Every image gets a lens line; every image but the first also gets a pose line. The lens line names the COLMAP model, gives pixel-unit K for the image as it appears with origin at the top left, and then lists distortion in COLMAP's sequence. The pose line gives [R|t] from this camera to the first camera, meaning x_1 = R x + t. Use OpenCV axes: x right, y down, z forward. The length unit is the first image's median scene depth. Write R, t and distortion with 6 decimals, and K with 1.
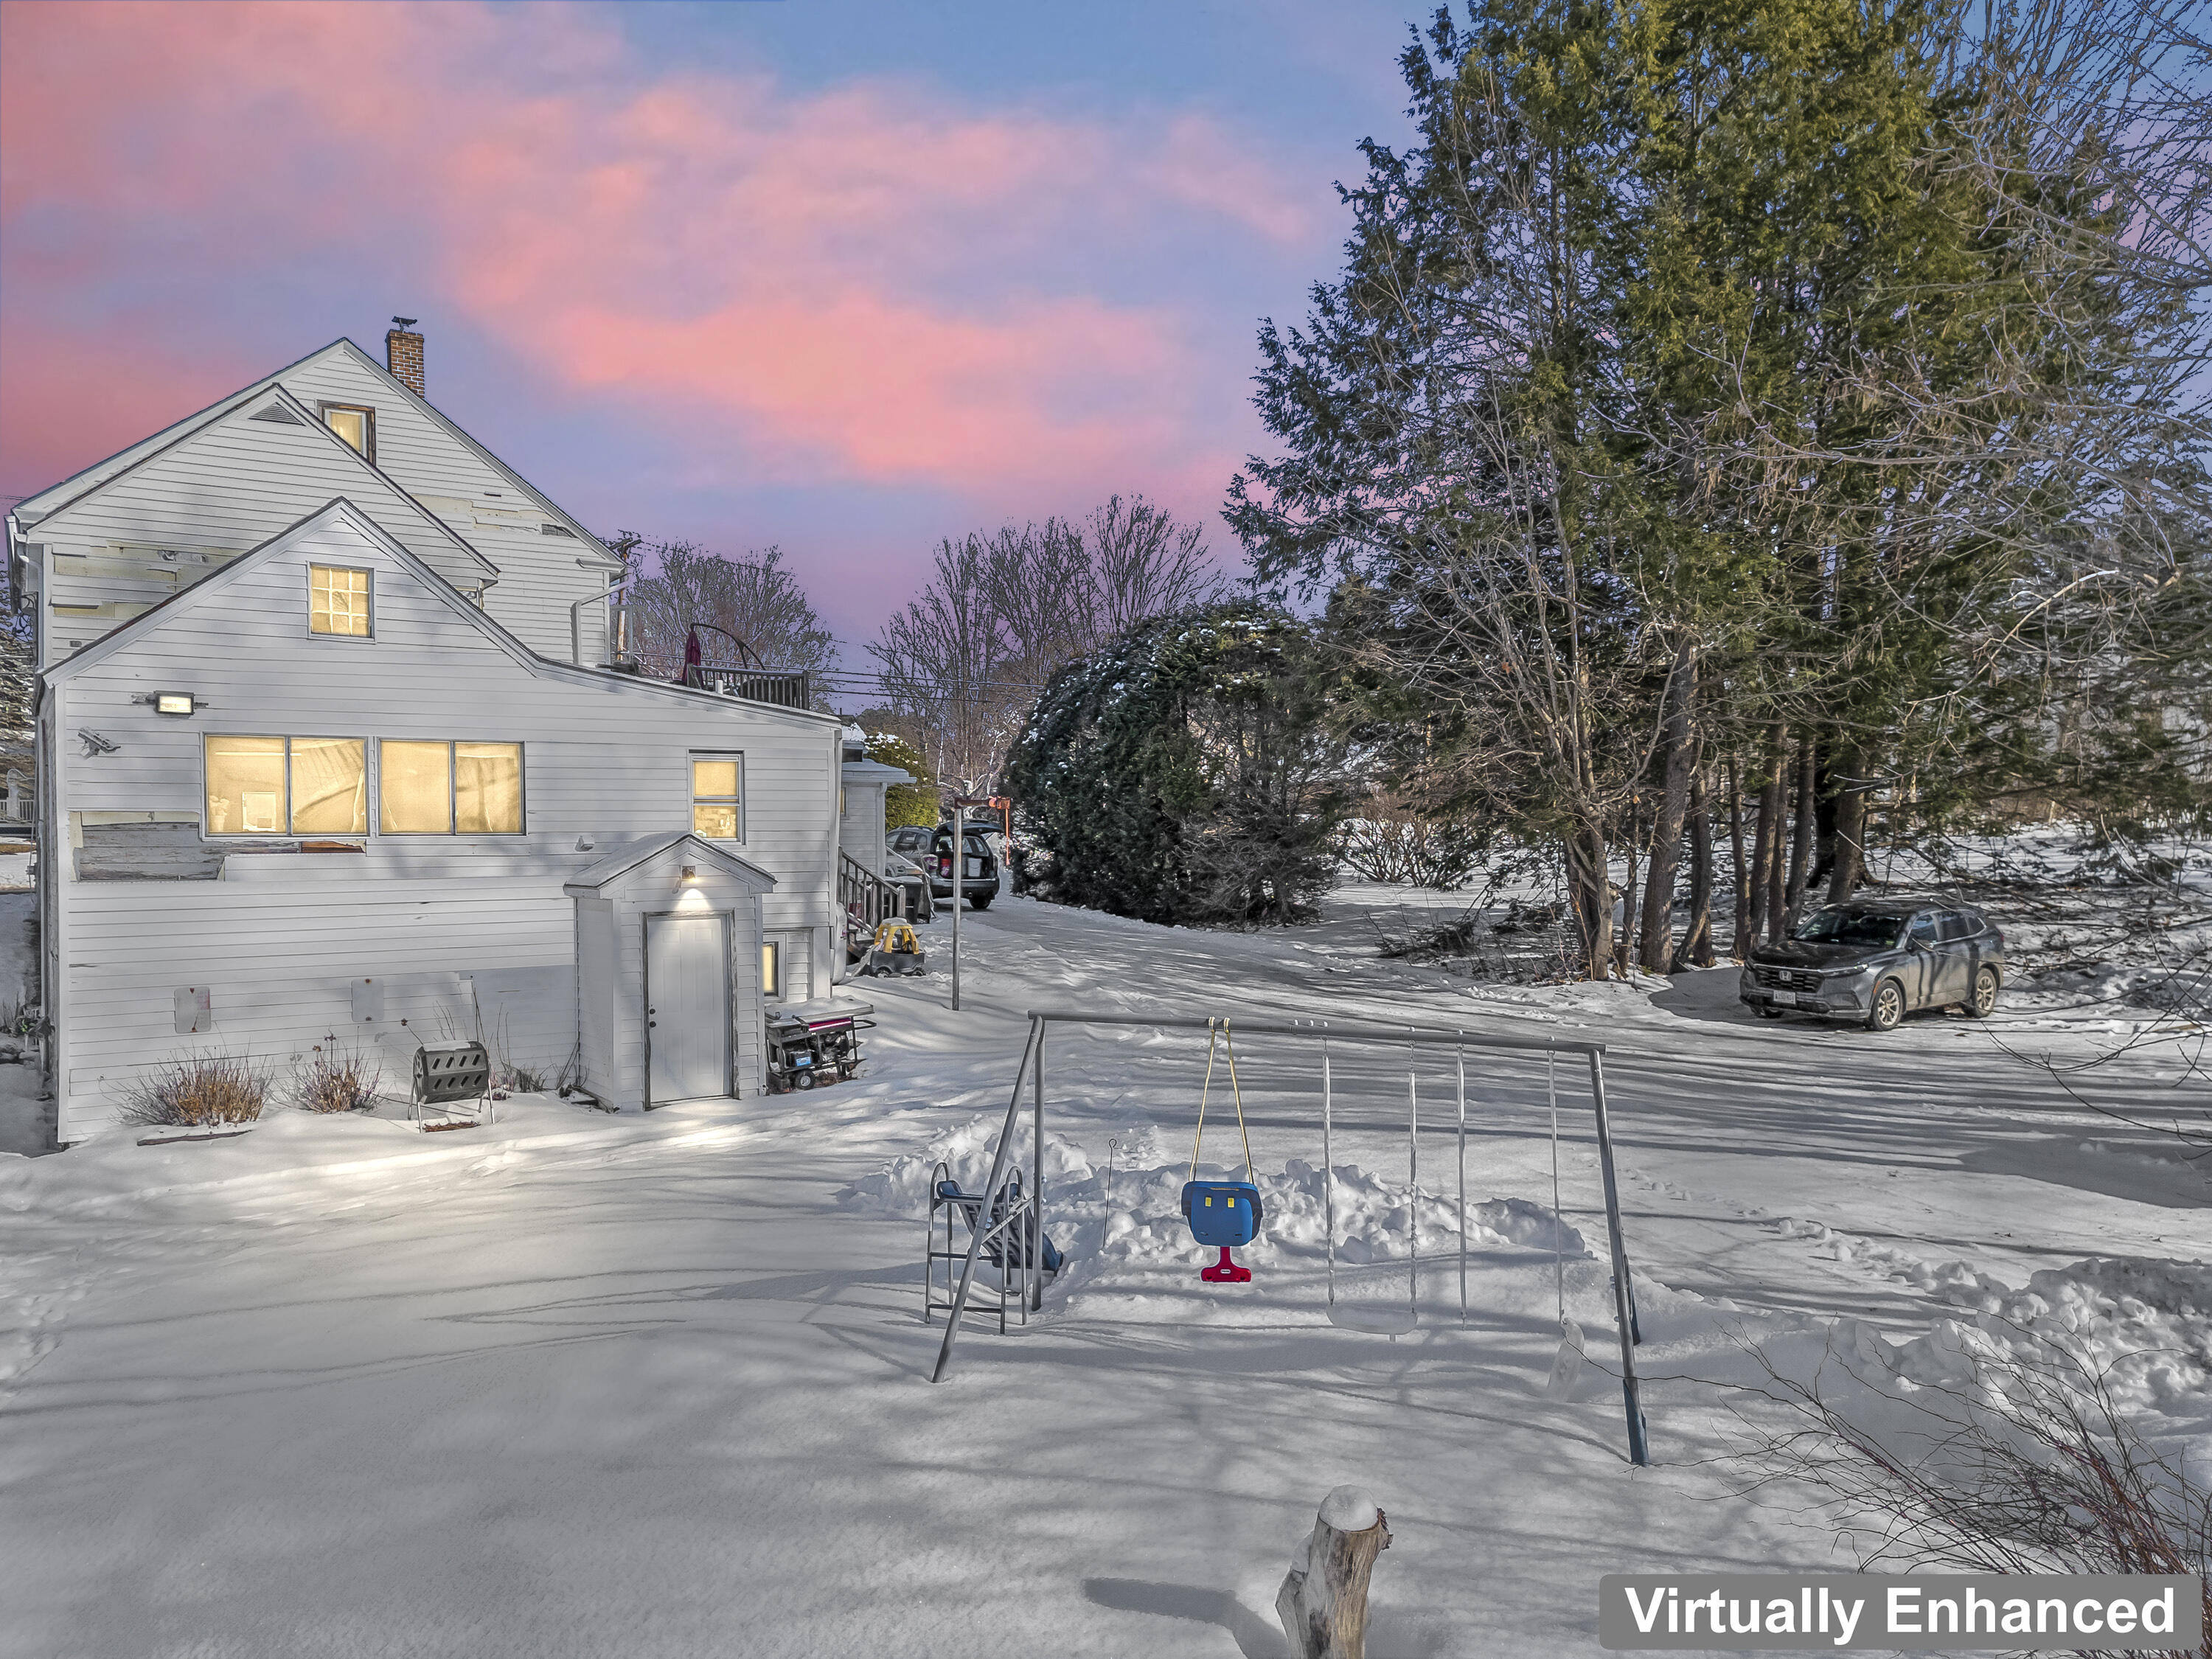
lens RADIAL K [[1618.4, 0, 1116.8], [0, 1618.4, 861.7], [0, 0, 1]] dist [0.084791, -0.003125]
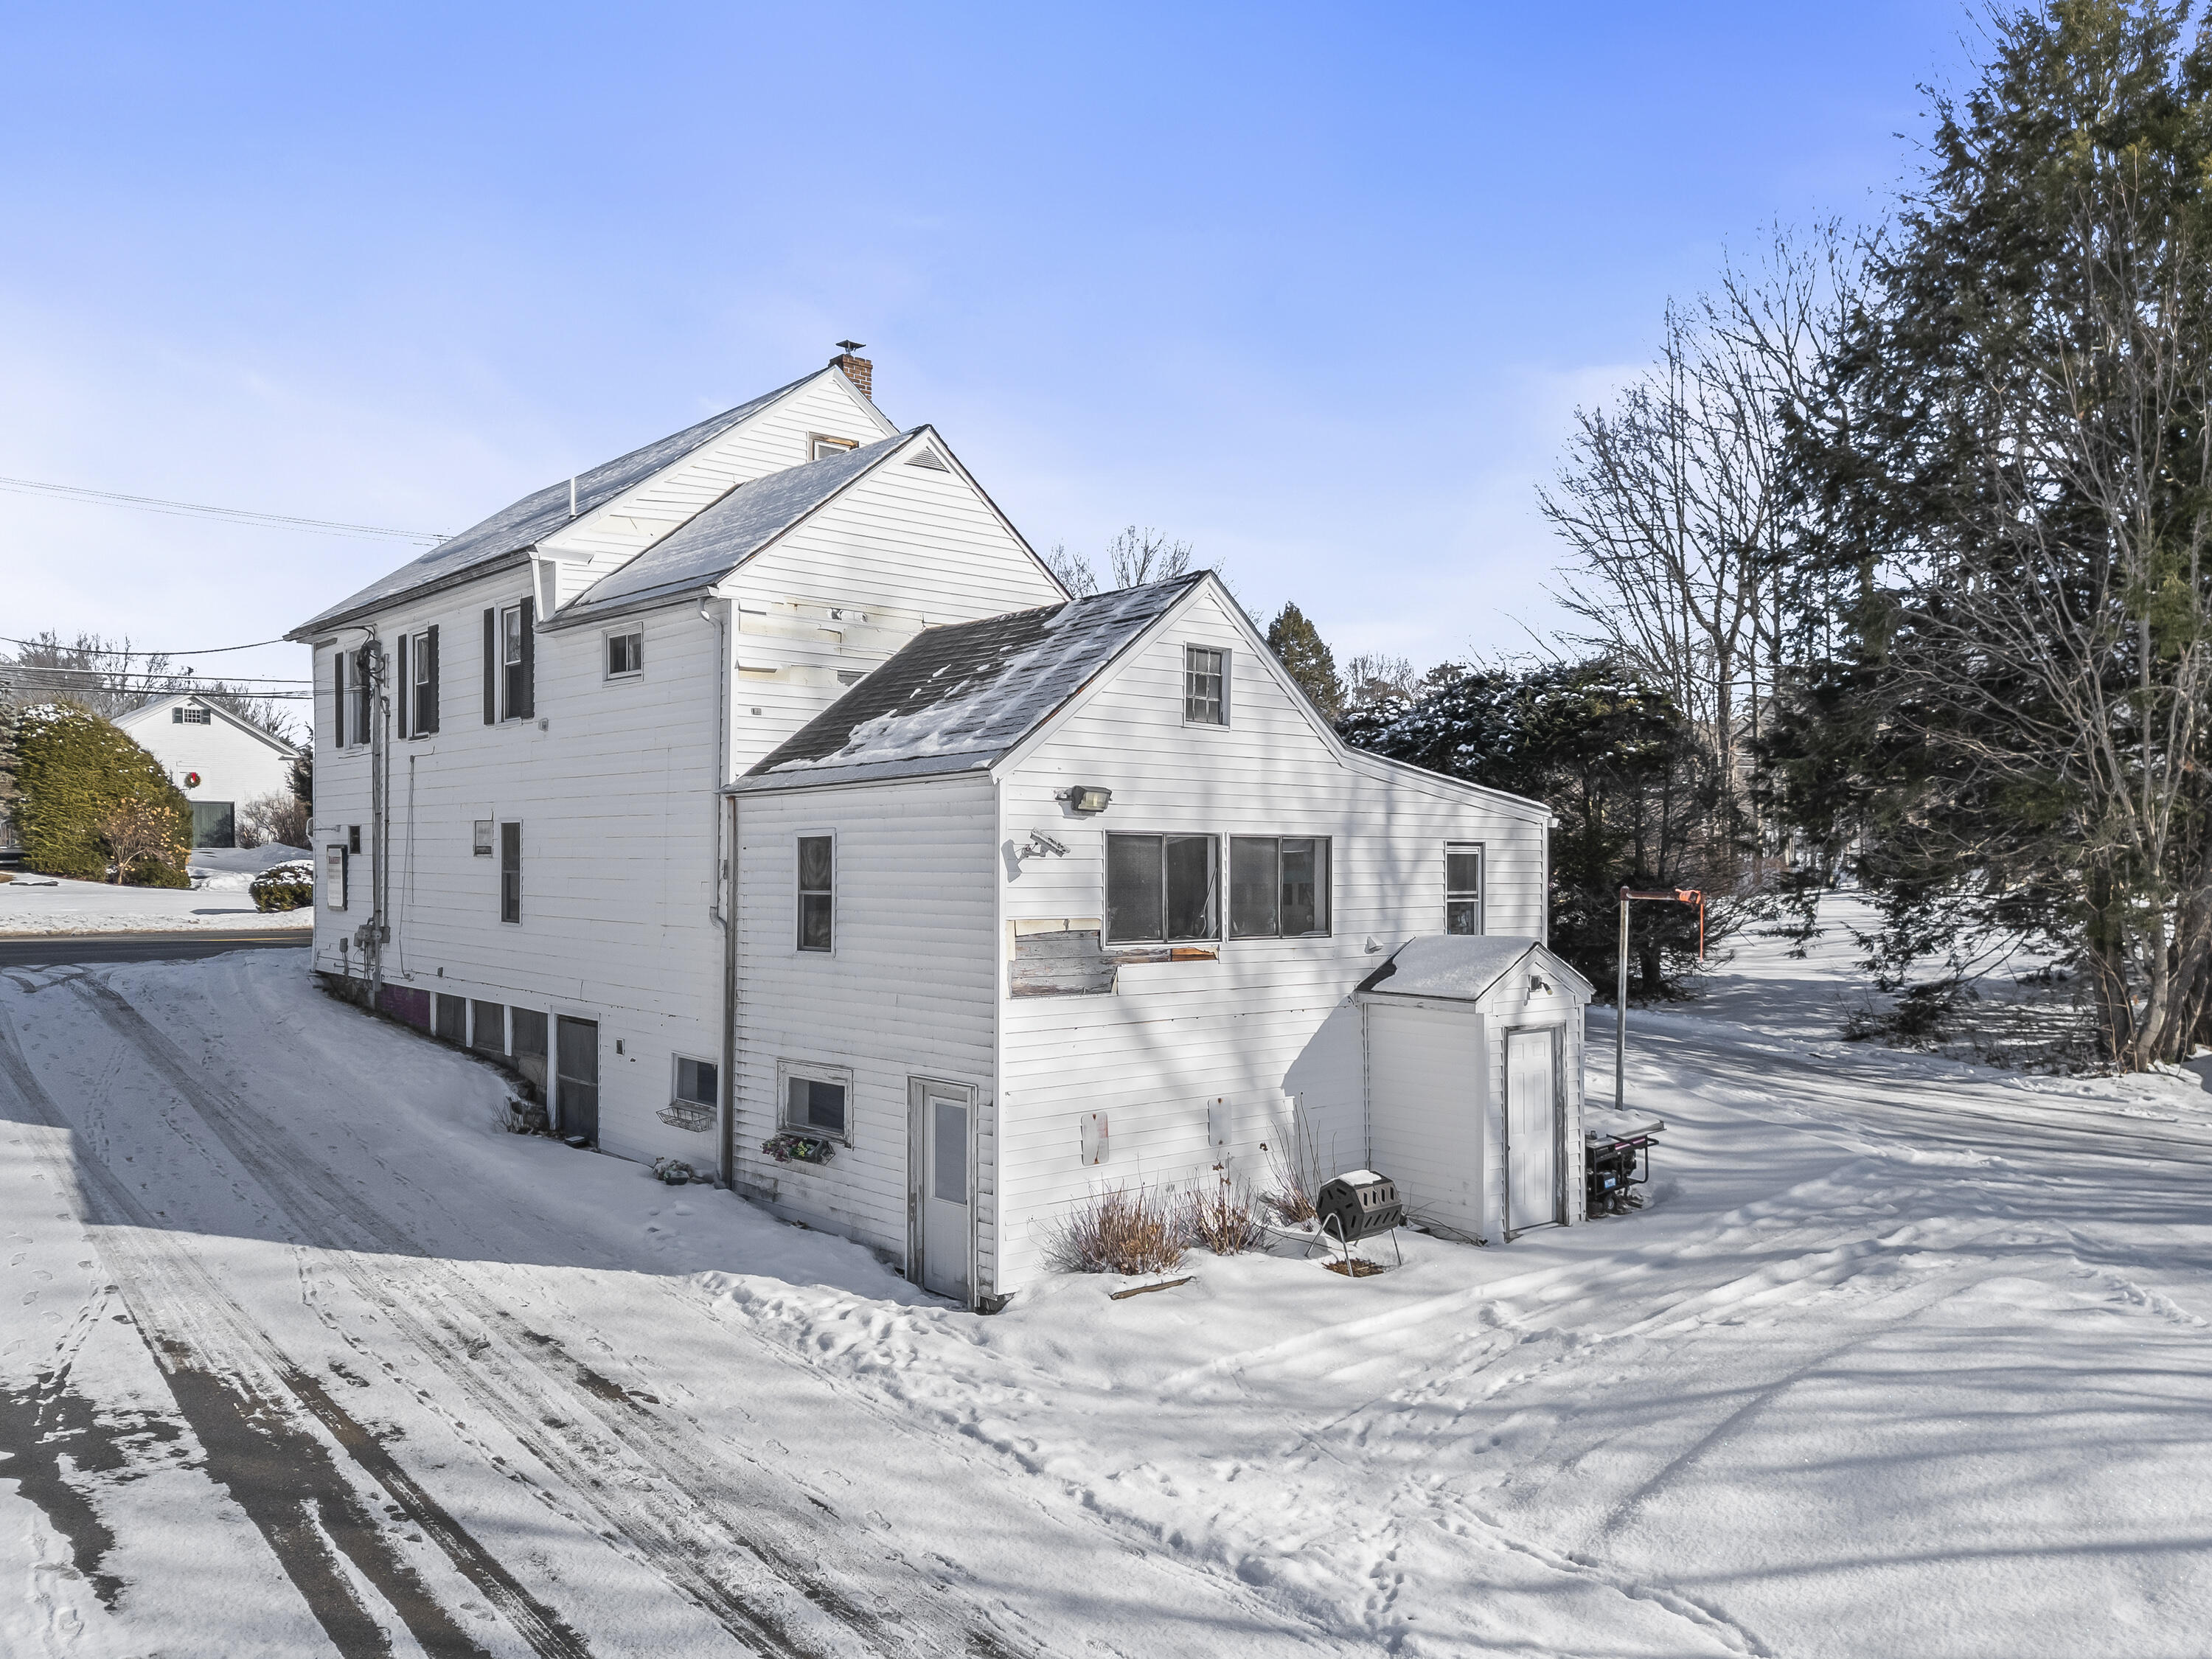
lens RADIAL K [[1618.4, 0, 1116.8], [0, 1618.4, 861.7], [0, 0, 1]] dist [0.084791, -0.003125]
pose [[0.991963, 0.014816, 0.125657, -0.591460], [-0.014050, 0.999877, -0.006980, -0.049593], [-0.125745, 0.005159, 0.992049, 0.112326]]
